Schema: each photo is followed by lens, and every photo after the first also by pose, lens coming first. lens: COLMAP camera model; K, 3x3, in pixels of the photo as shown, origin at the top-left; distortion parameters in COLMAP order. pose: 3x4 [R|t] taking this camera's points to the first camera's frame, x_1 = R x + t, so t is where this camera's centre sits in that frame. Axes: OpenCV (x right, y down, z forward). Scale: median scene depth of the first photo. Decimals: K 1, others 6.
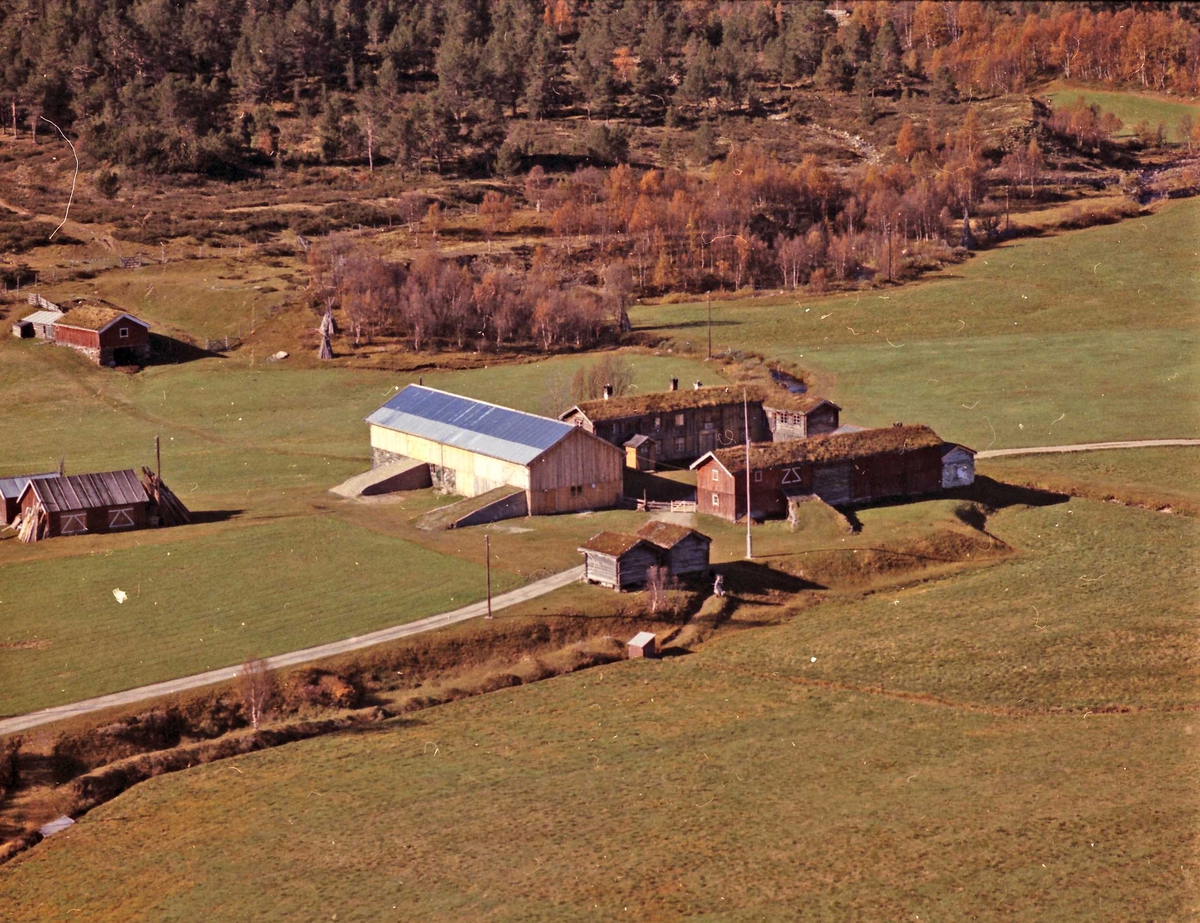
lens RADIAL K [[3630.0, 0, 600.0], [0, 3630.0, 461.5], [0, 0, 1]] dist [-0.086244, 0.393224]
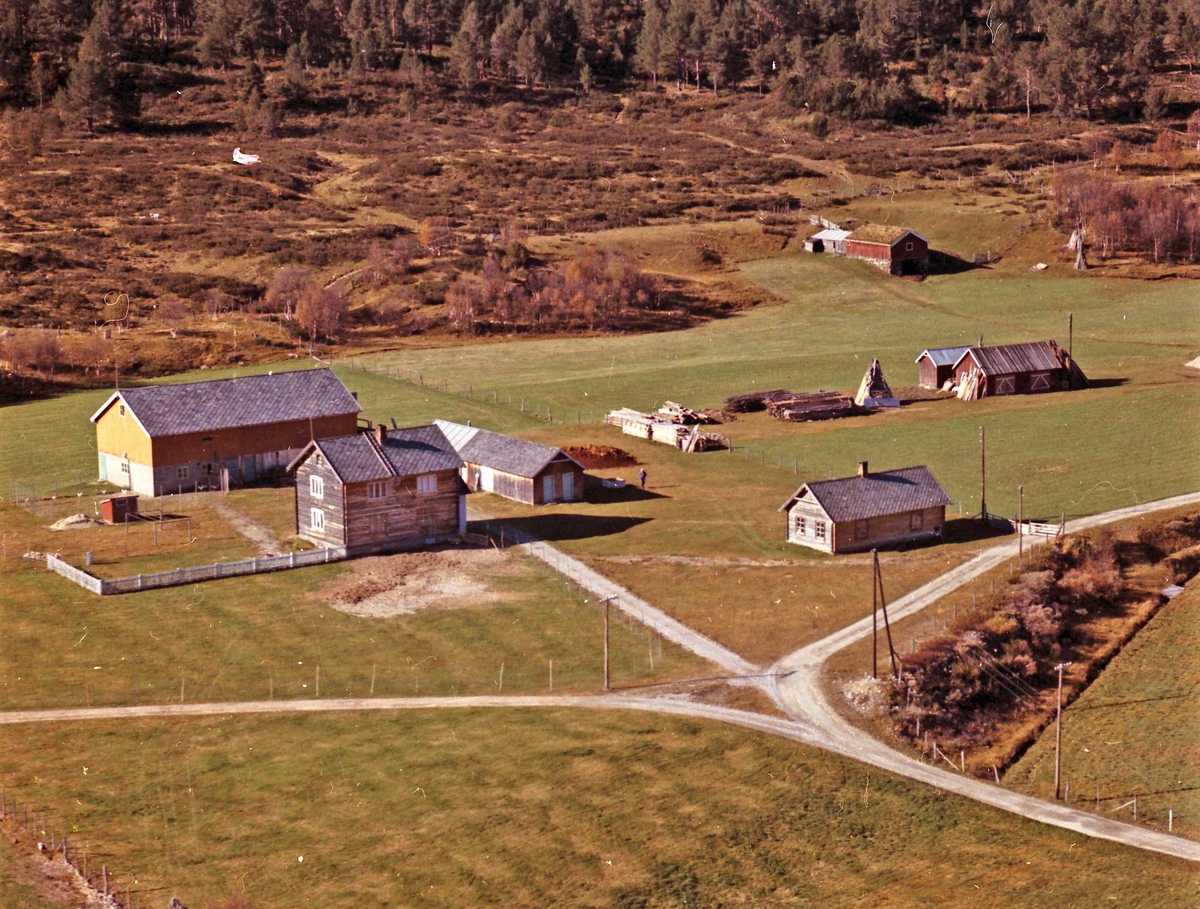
lens RADIAL K [[3448.8, 0, 600.0], [0, 3448.8, 454.5], [0, 0, 1]] dist [0.174794, -0.067315]
pose [[0.995149, 0.006313, -0.098175, -0.105192], [-0.005570, 0.999954, 0.007844, 0.020206], [0.098220, -0.007259, 0.995138, -0.103171]]
